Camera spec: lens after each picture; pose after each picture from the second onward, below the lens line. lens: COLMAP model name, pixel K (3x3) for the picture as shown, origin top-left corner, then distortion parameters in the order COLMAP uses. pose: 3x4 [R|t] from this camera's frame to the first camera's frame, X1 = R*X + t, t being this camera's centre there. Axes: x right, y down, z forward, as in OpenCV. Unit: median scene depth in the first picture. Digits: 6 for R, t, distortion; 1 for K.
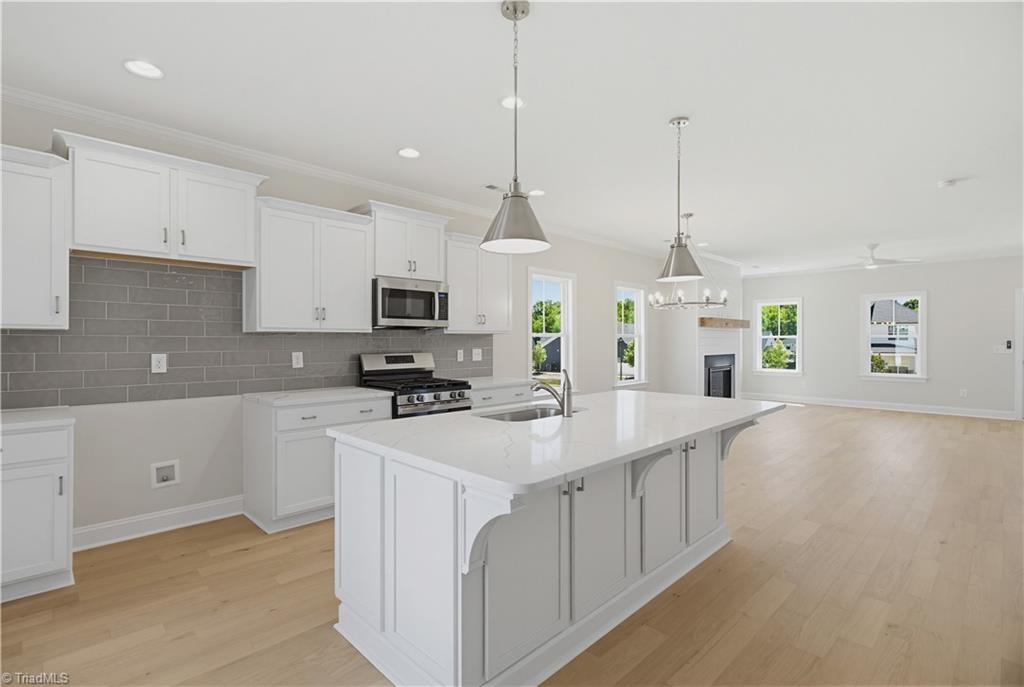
lens RADIAL K [[472.4, 0, 515.0], [0, 472.4, 340.4], [0, 0, 1]] dist [-0.000398, 0.000041]
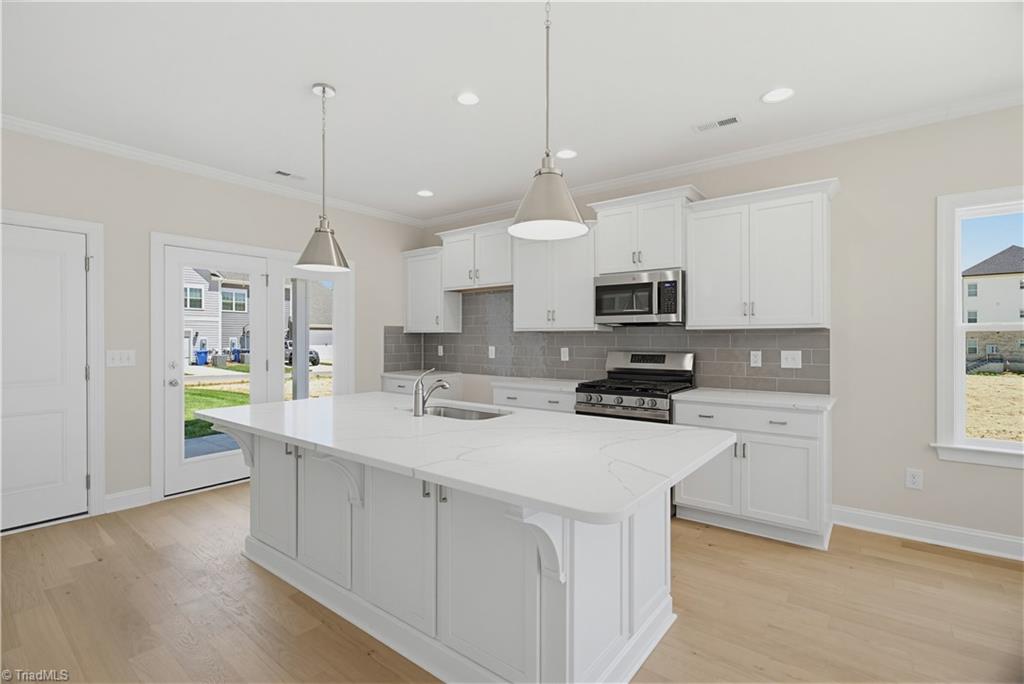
lens RADIAL K [[472.4, 0, 509.5], [0, 472.4, 342.0], [0, 0, 1]] dist [-0.000398, 0.000041]
pose [[0.140269, 0.007875, -0.990082, 0.647767], [0.000222, 0.999968, 0.007985, 0.000033], [0.990113, -0.001340, 0.140263, 0.617551]]
